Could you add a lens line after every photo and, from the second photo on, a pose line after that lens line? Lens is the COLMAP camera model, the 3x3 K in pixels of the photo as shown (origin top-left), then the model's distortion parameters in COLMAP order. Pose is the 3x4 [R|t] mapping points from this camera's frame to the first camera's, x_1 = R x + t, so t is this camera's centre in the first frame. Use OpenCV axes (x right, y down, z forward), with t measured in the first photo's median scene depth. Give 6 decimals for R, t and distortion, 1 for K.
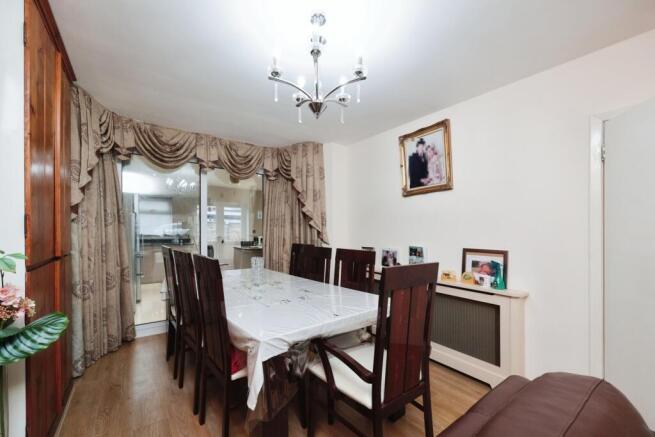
lens RADIAL K [[263.0, 0, 326.7], [0, 263.0, 230.4], [0, 0, 1]] dist [-0.000373, -0.000049]
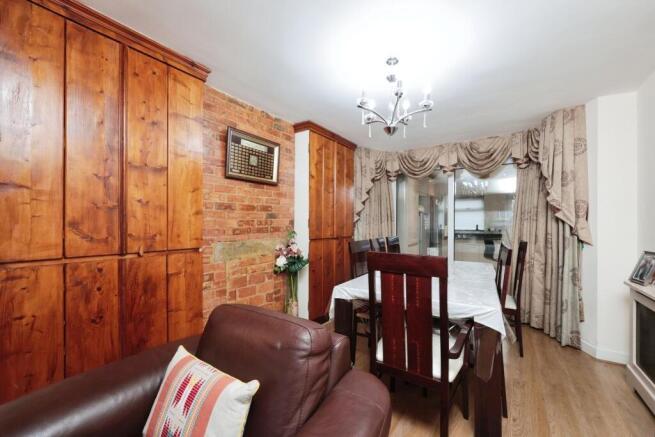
lens RADIAL K [[266.5, 0, 327.4], [0, 266.5, 210.4], [0, 0, 1]] dist [0.001163, 0.000105]
pose [[0.321457, -0.057230, -0.945193, 0.453760], [-0.000876, 0.998154, -0.060735, 0.005061], [0.946924, 0.020352, 0.320814, 0.112759]]
